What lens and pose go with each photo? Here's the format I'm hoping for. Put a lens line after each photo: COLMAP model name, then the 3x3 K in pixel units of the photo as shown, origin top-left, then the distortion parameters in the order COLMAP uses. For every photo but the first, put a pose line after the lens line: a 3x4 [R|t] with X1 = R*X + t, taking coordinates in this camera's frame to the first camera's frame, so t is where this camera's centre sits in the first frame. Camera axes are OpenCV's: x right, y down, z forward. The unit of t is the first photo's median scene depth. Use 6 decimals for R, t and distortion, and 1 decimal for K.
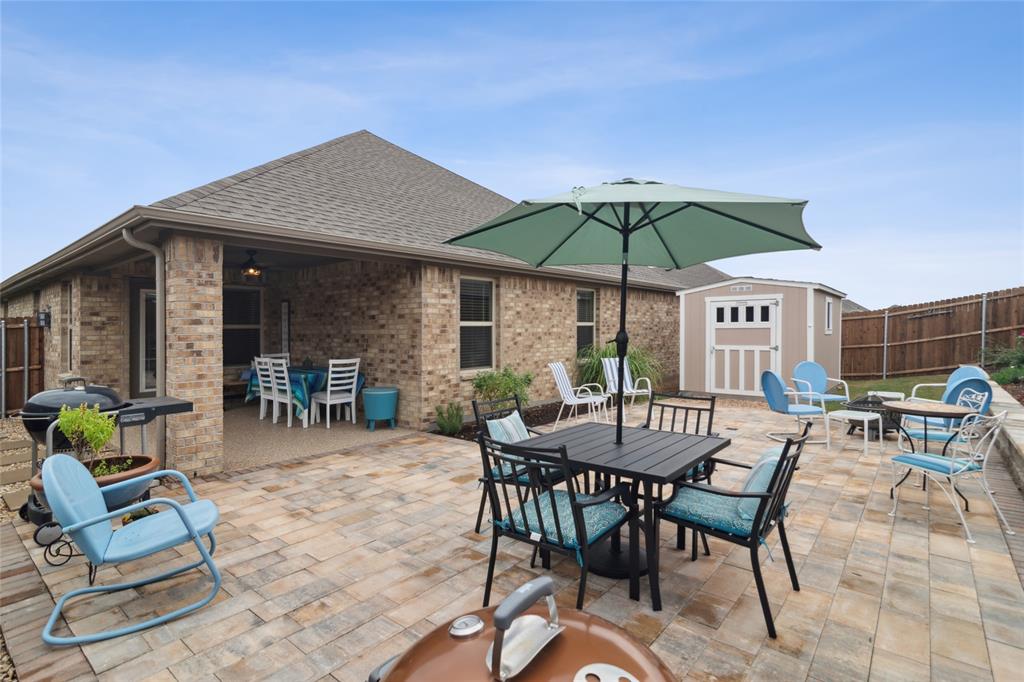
lens RADIAL K [[496.9, 0, 511.9], [0, 496.9, 328.6], [0, 0, 1]] dist [0.000438, 0.001249]
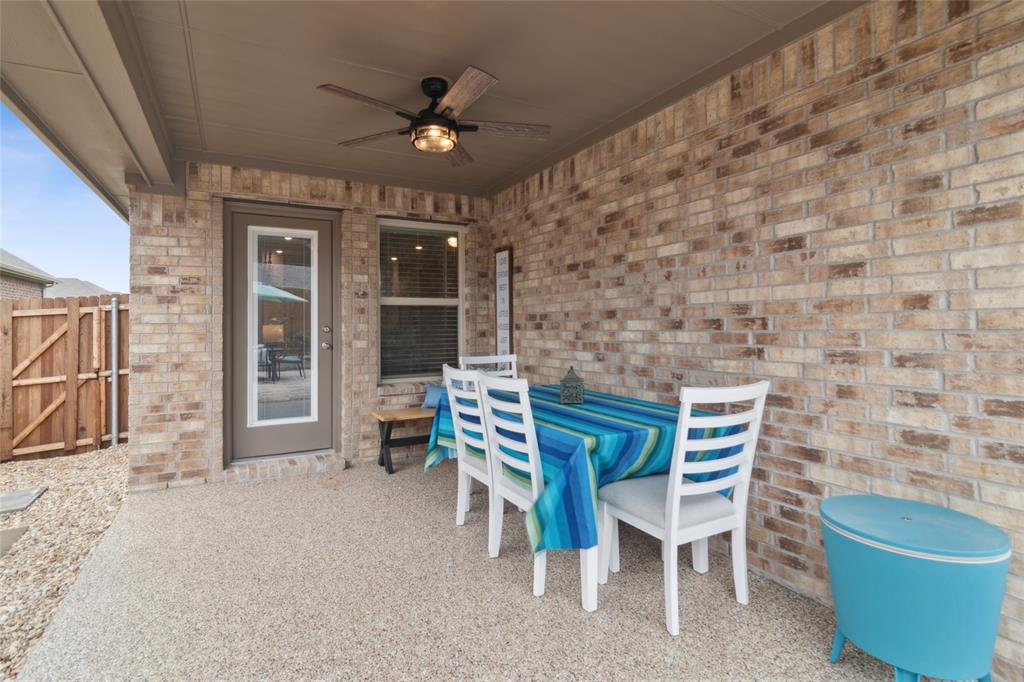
lens RADIAL K [[496.9, 0, 510.9], [0, 496.9, 334.7], [0, 0, 1]] dist [0.000438, 0.001249]
pose [[0.932603, 0.003501, -0.360886, -0.323364], [0.002936, 0.999846, 0.017288, 0.025895], [0.360891, -0.017182, 0.932450, 0.645796]]
